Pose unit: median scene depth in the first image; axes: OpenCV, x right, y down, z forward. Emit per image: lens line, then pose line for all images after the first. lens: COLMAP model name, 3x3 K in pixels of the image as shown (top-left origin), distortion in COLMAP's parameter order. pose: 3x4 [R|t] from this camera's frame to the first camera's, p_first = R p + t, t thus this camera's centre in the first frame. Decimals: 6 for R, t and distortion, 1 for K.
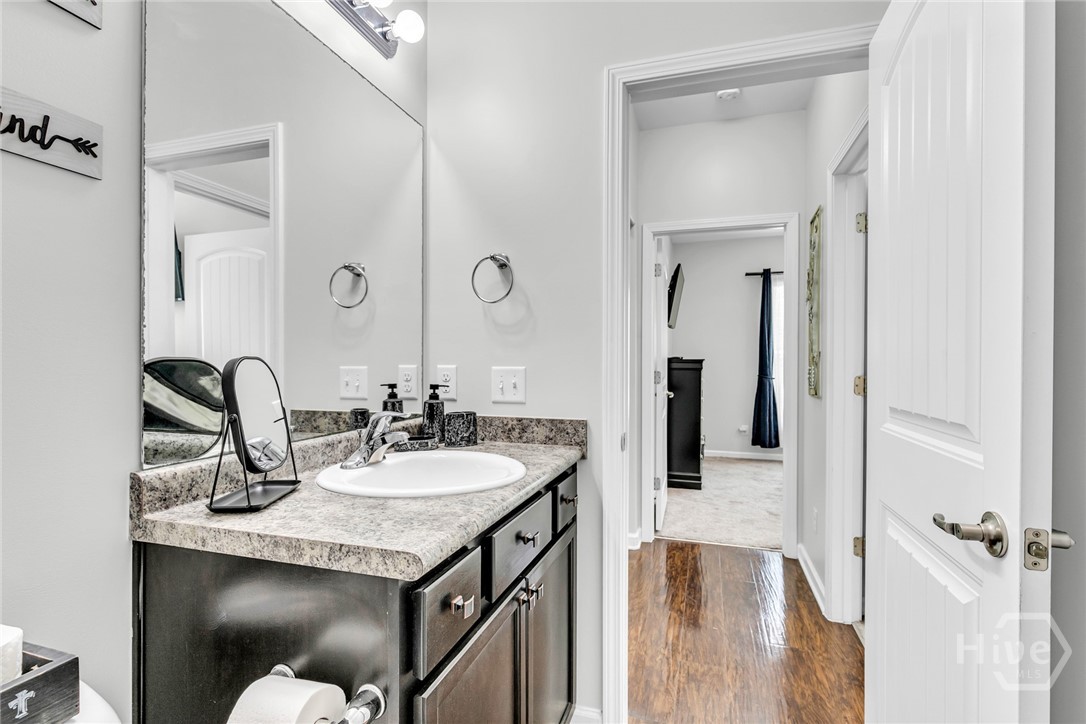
lens RADIAL K [[552.9, 0, 548.5], [0, 552.9, 367.2], [0, 0, 1]] dist [0.007503, 0.000325]
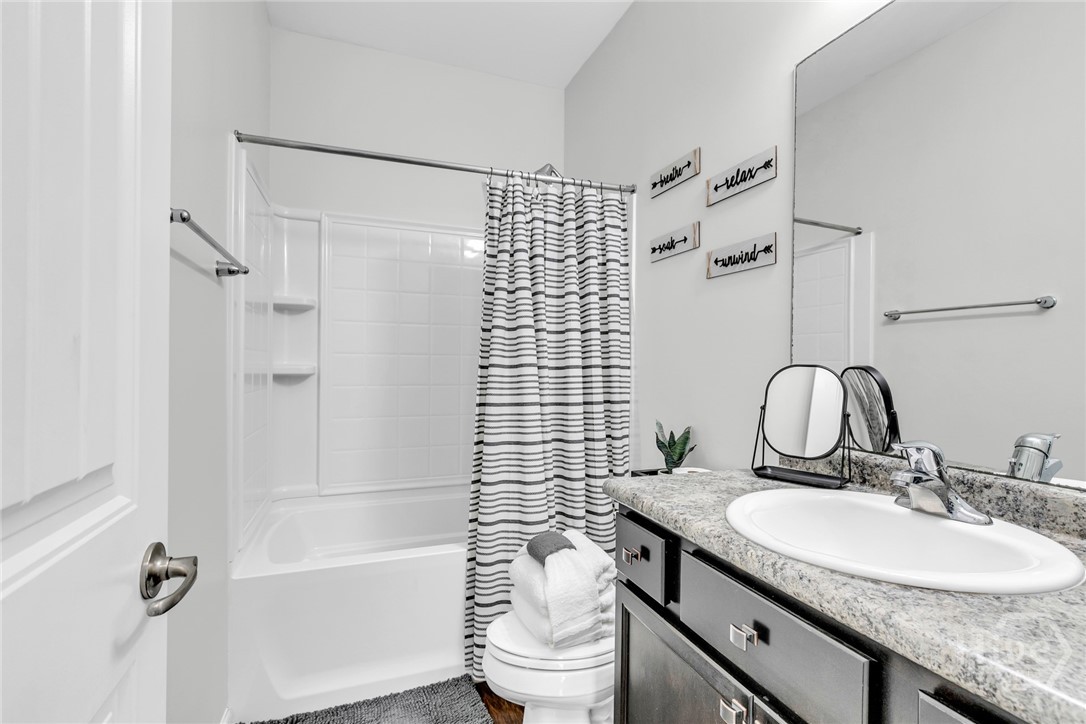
lens RADIAL K [[504.3, 0, 541.4], [0, 504.3, 364.2], [0, 0, 1]] dist [-0.002717, -0.000844]
pose [[-0.797401, -0.002426, -0.603445, 0.679911], [-0.018848, 0.999604, 0.020887, -0.035866], [0.603155, 0.028029, -0.797131, 1.678398]]
